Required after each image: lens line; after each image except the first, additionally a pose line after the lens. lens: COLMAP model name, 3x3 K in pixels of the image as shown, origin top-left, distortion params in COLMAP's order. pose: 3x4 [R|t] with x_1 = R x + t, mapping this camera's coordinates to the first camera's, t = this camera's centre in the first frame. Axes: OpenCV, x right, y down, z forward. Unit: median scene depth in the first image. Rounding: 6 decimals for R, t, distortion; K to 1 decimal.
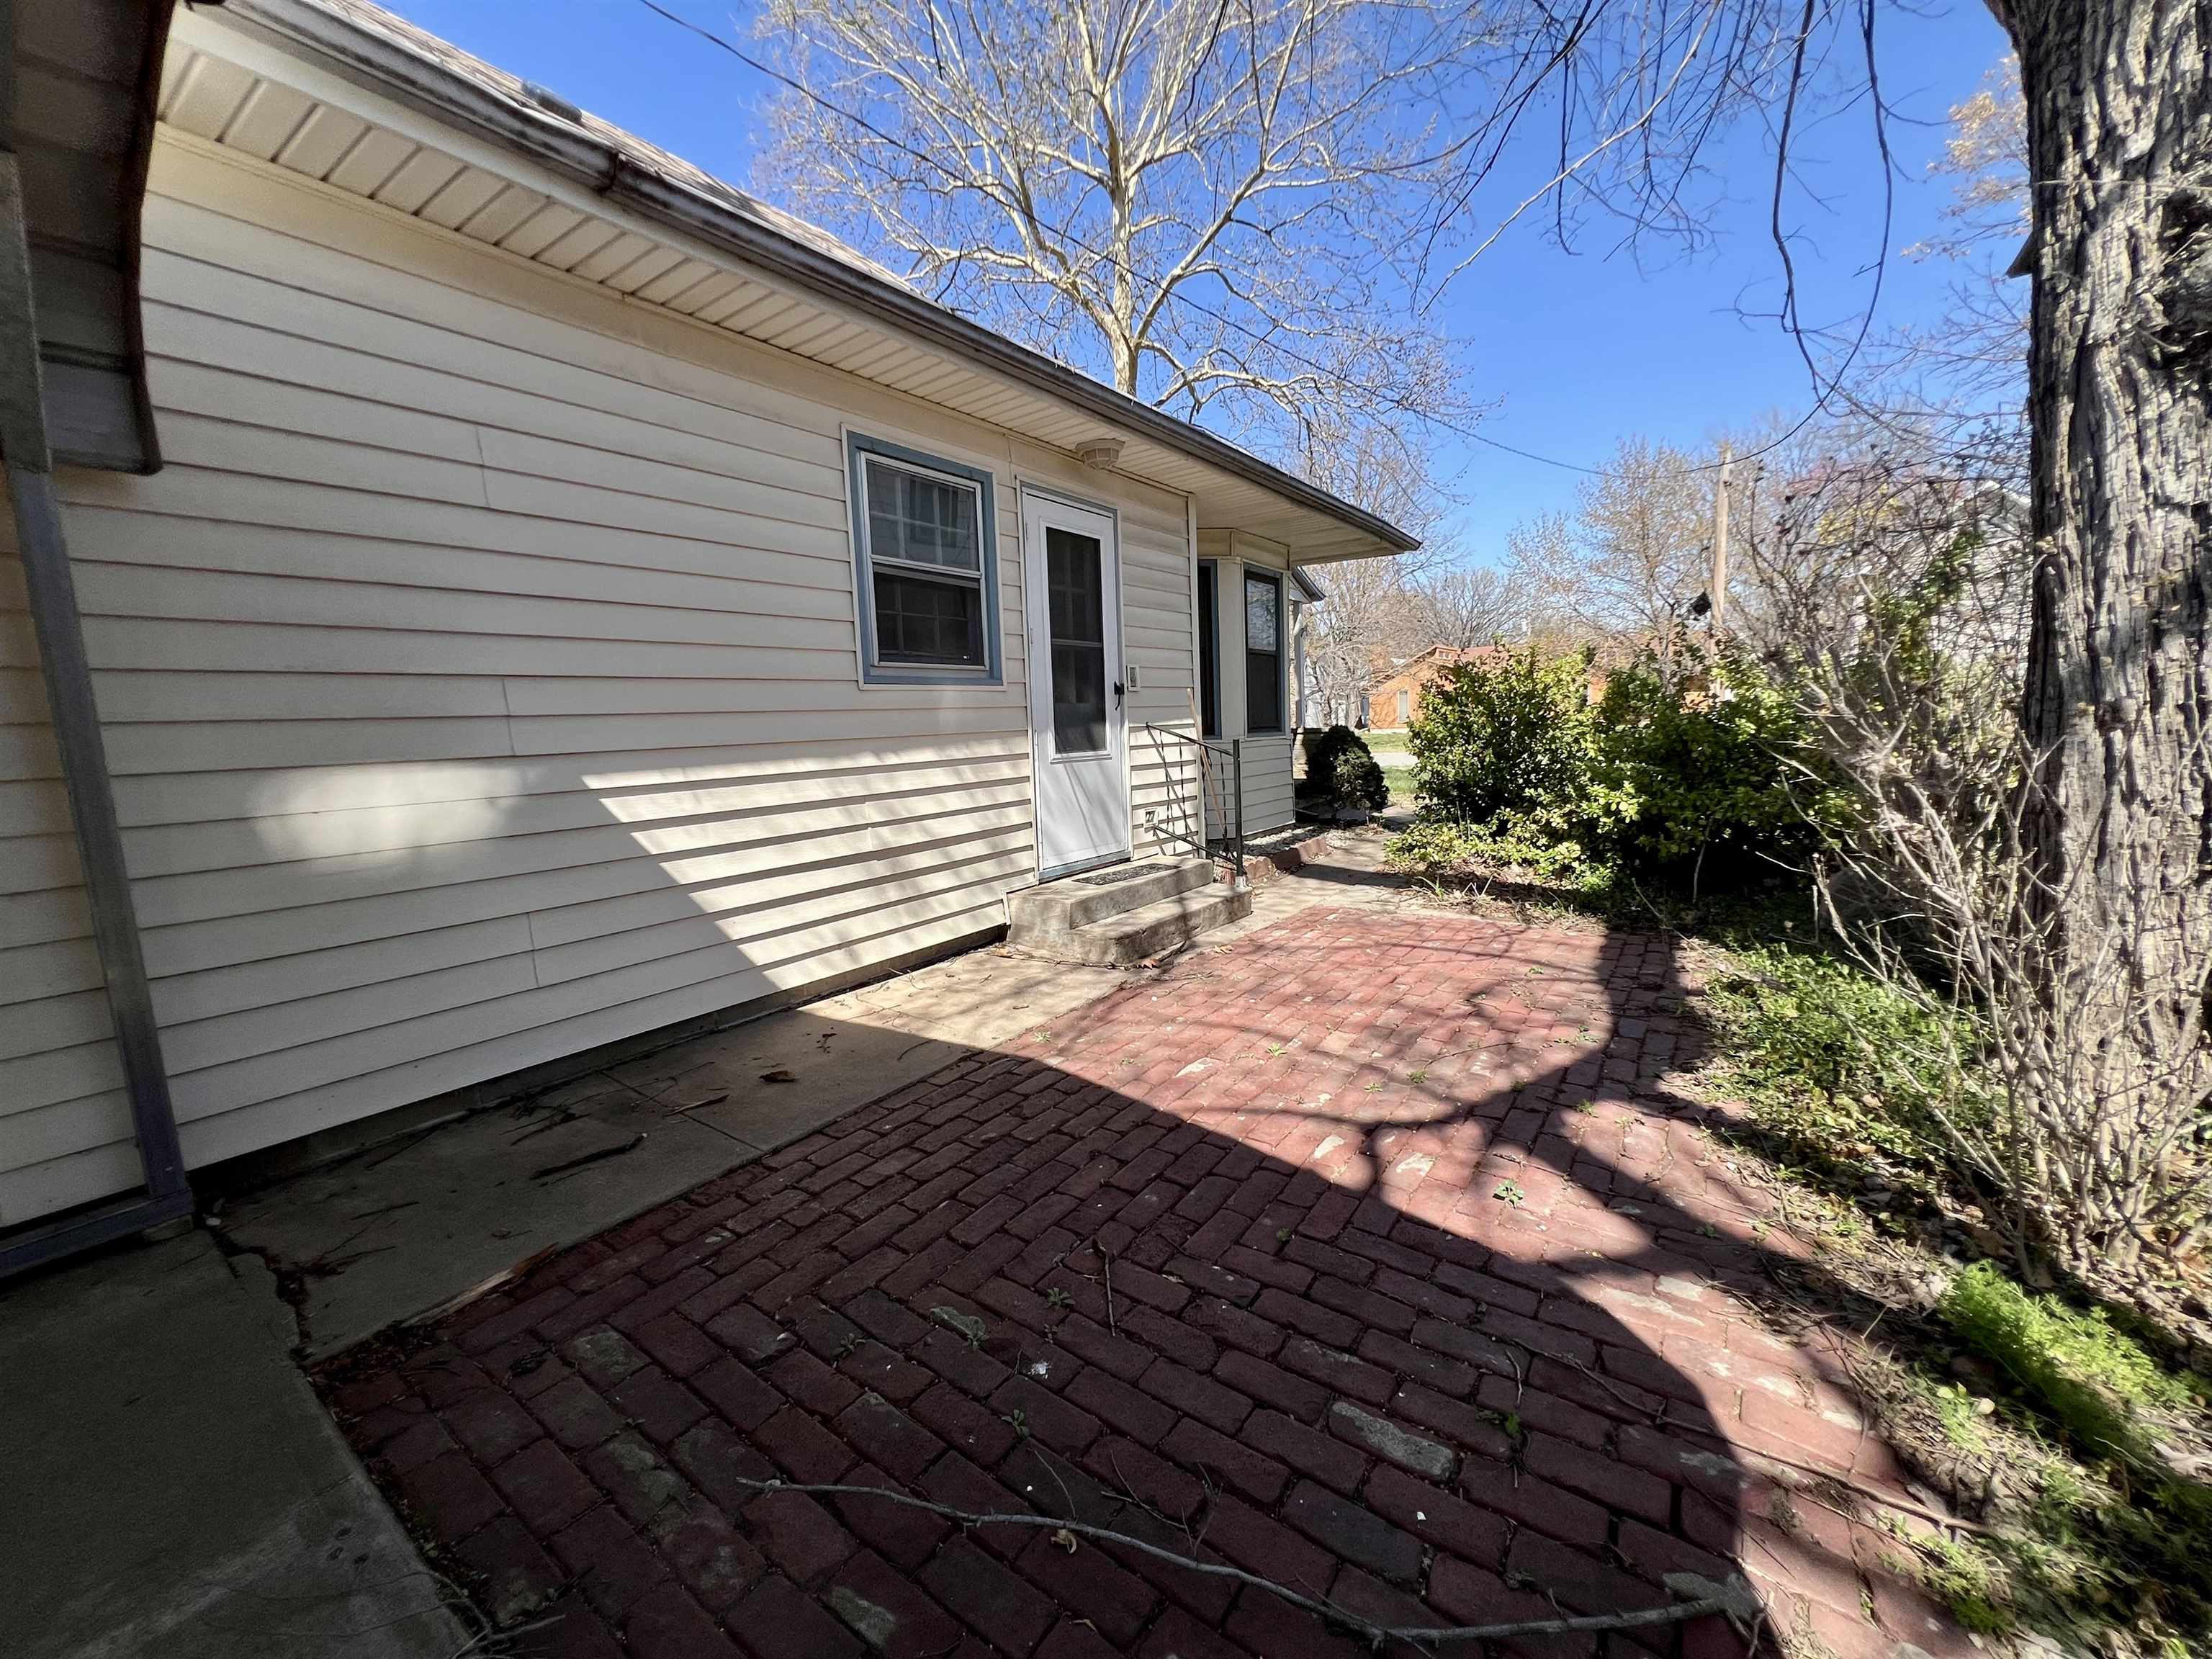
lens RADIAL K [[889.6, 0, 1106.0], [0, 889.6, 829.5], [0, 0, 1]] dist [0.011372, -0.000140]
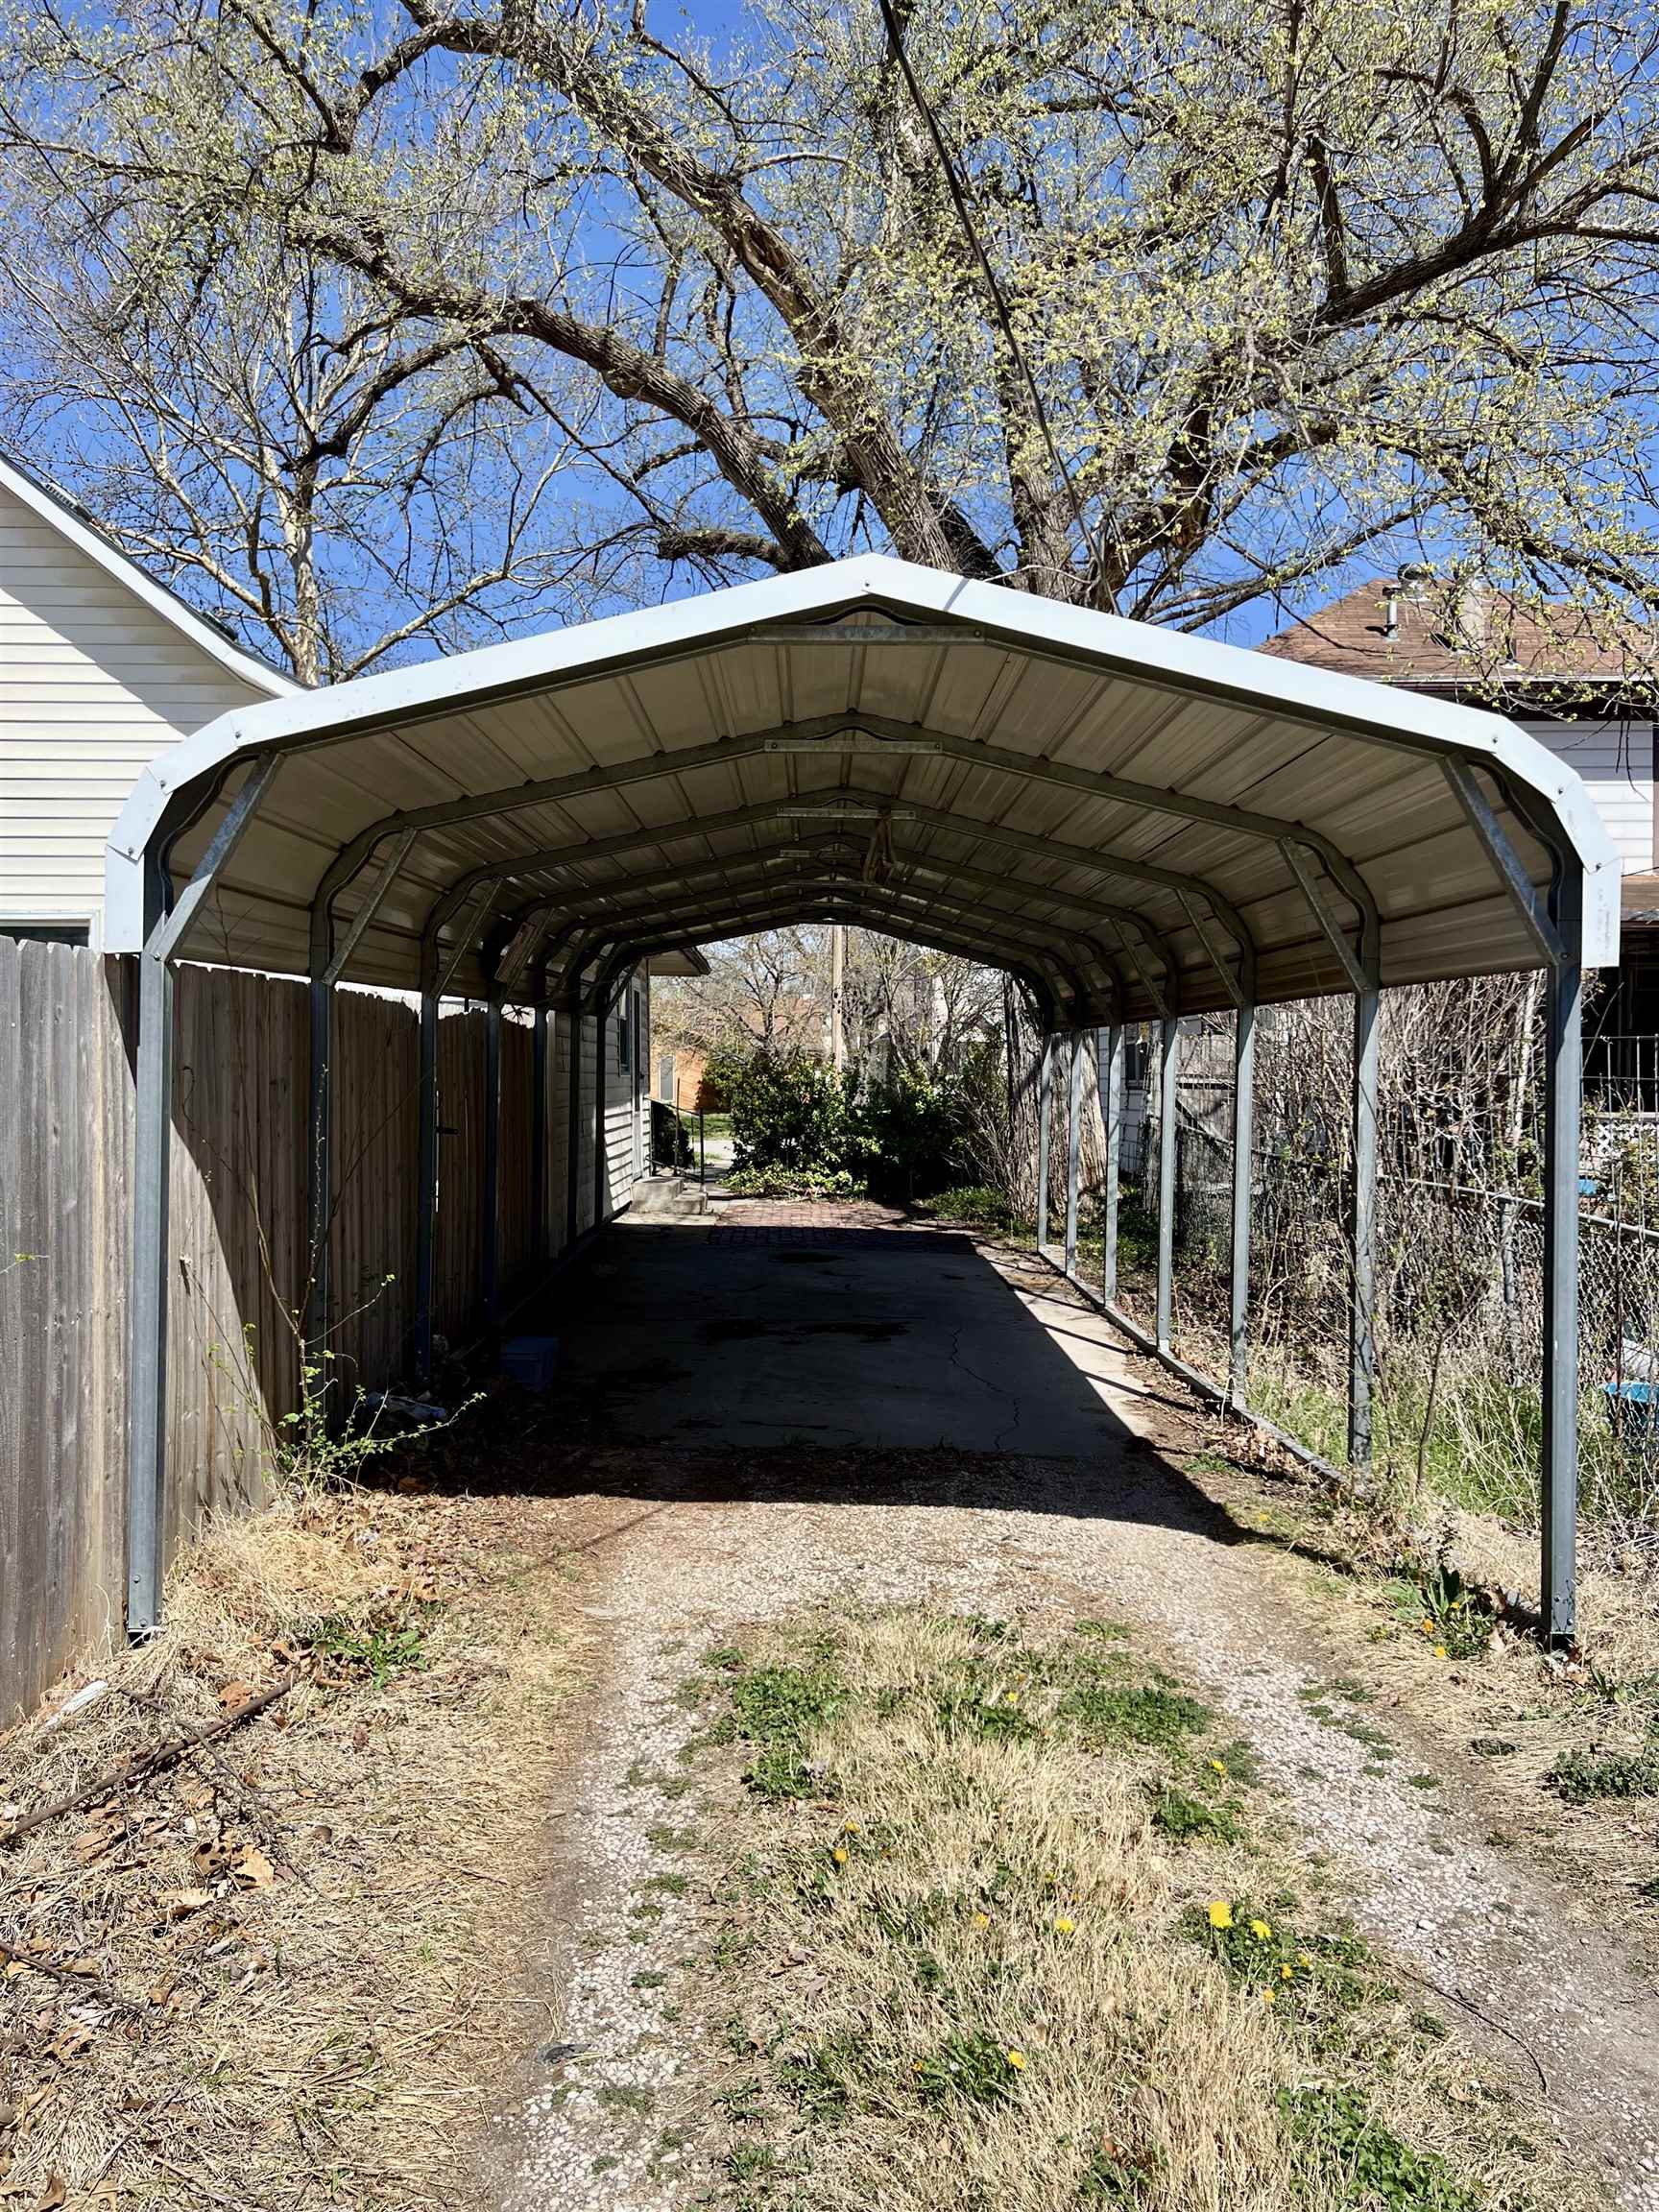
lens RADIAL K [[1656.2, 0, 829.5], [0, 1656.2, 1106.0], [0, 0, 1]] dist [0.085737, 0.000601]
pose [[0.804233, 0.015131, 0.594122, -3.192745], [0.054818, 0.993526, -0.099508, 0.475499], [-0.591781, 0.112597, 0.798196, -3.520678]]
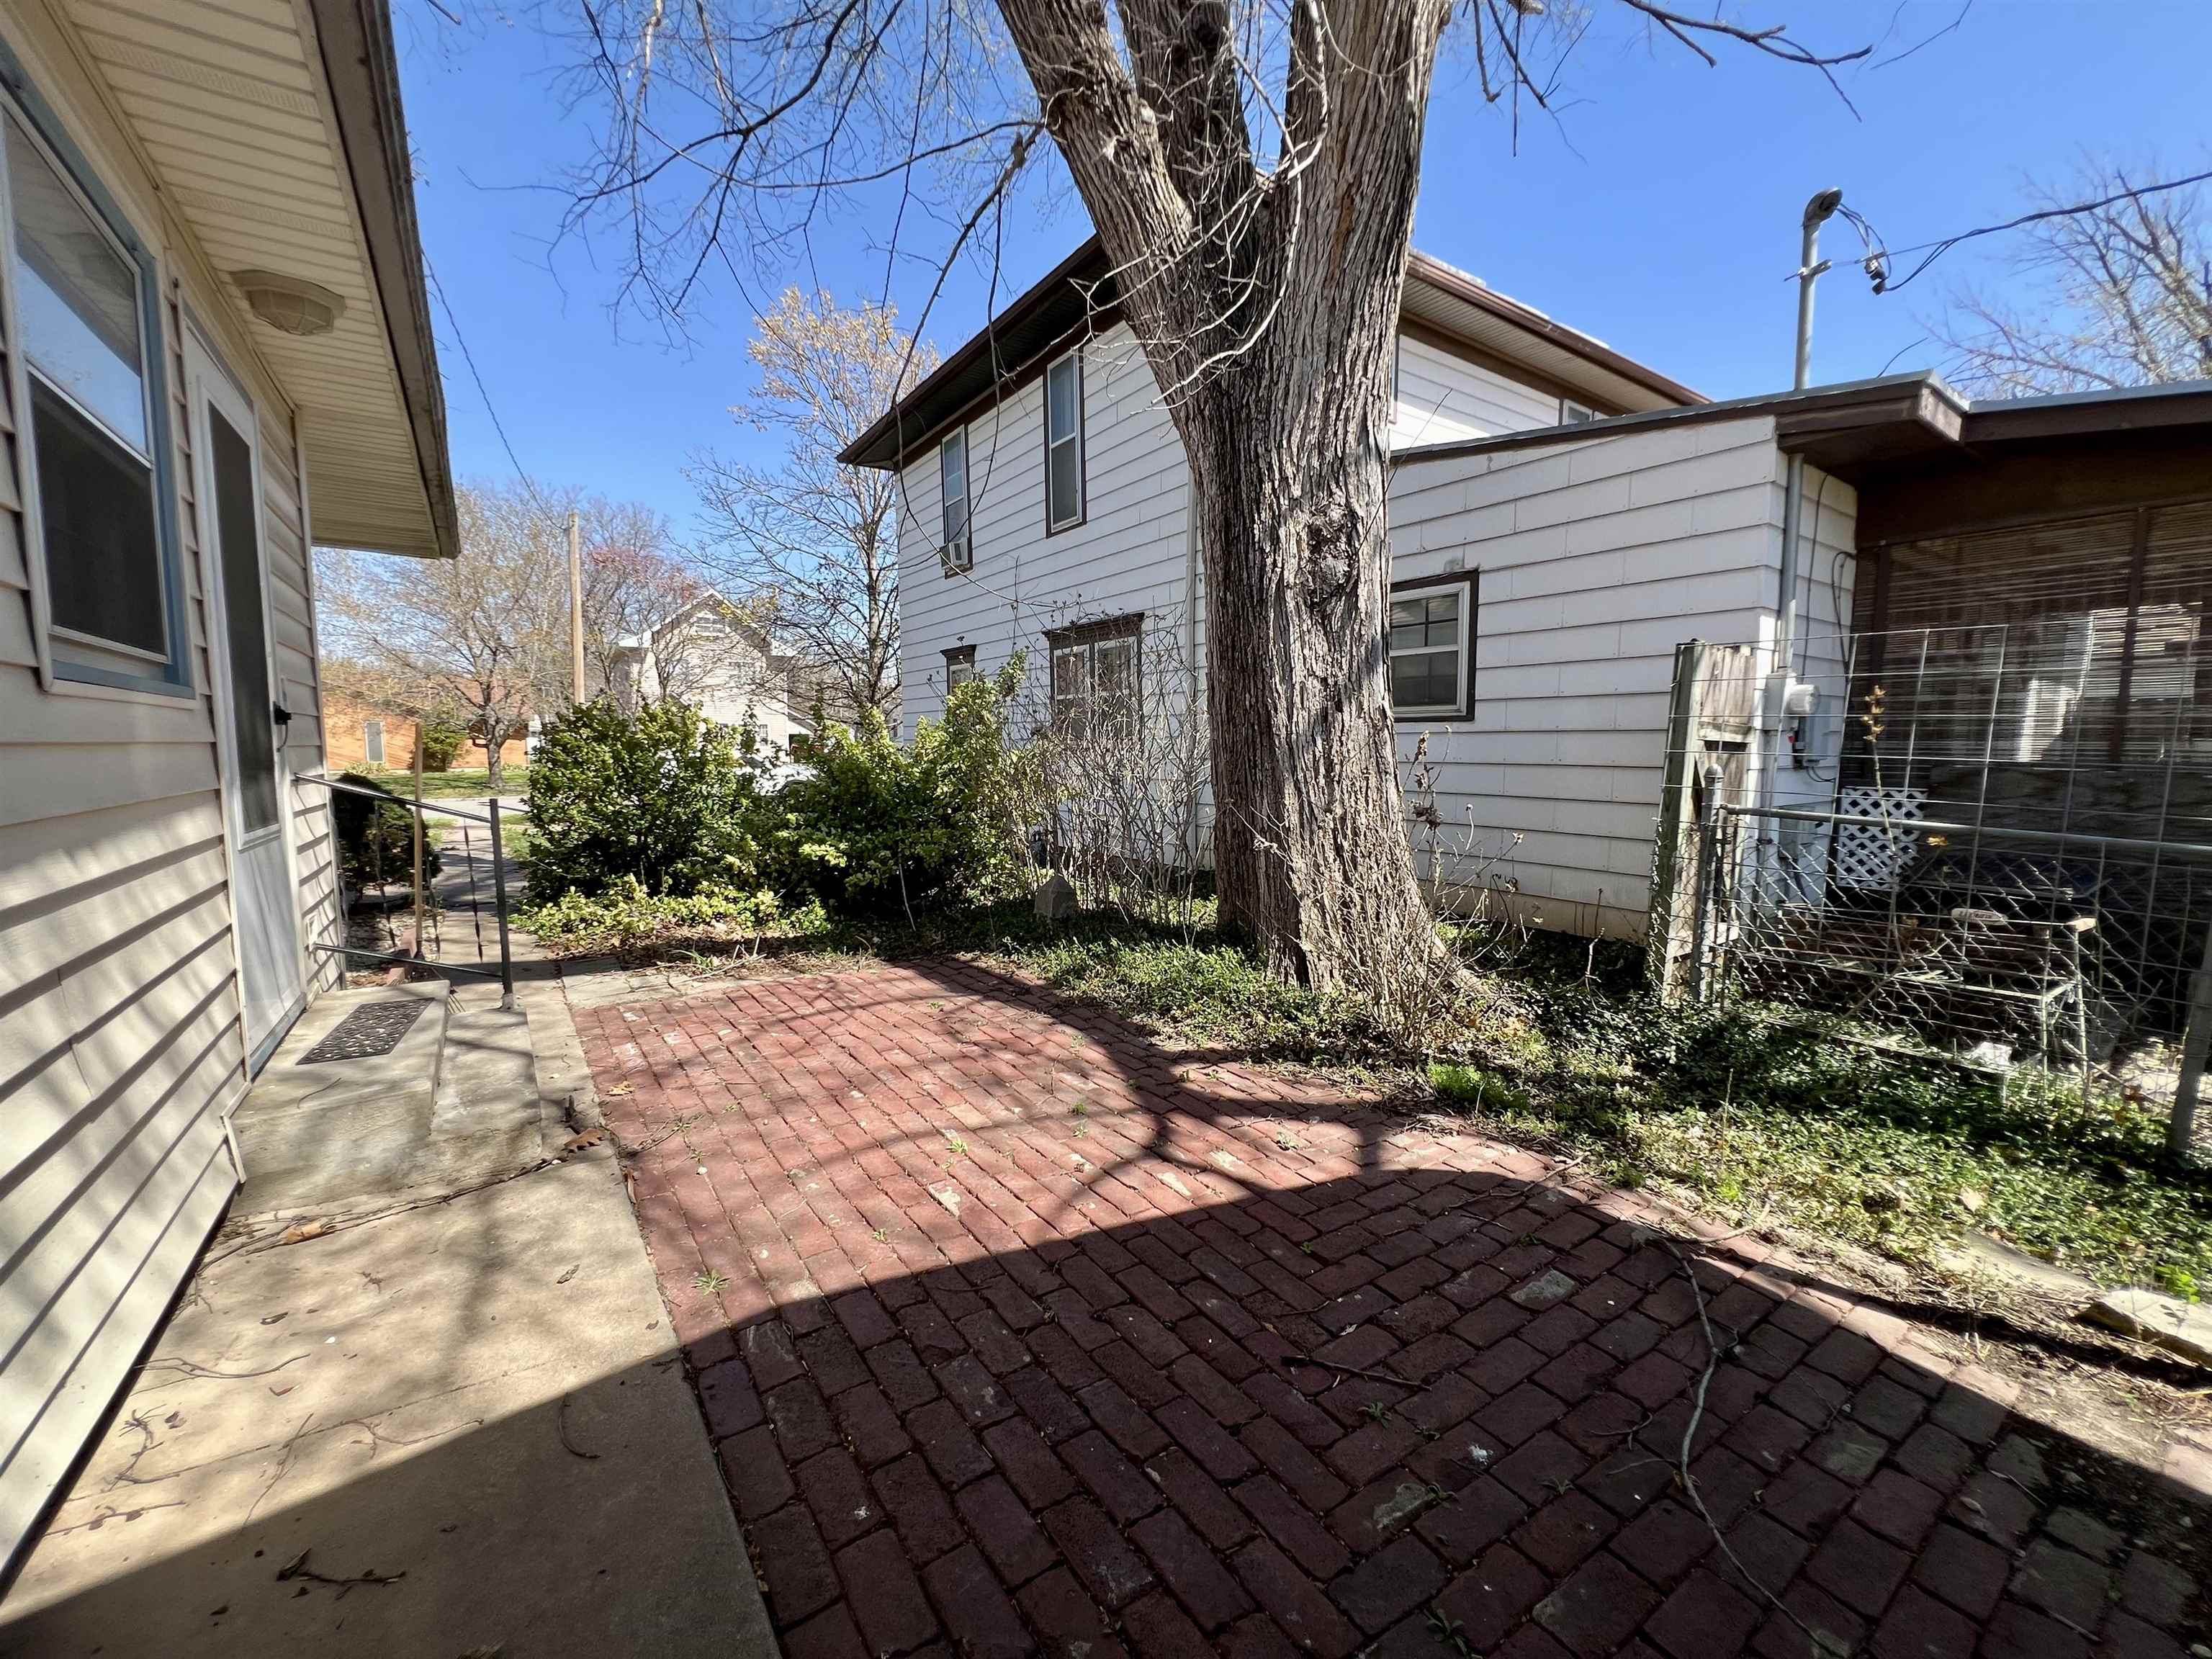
lens RADIAL K [[889.6, 0, 1106.0], [0, 889.6, 829.5], [0, 0, 1]] dist [0.011372, -0.000140]
pose [[0.338516, -0.055752, 0.939308, -0.704963], [0.102488, 0.994489, 0.022091, -0.087203], [-0.935363, 0.088789, 0.342364, 0.638384]]
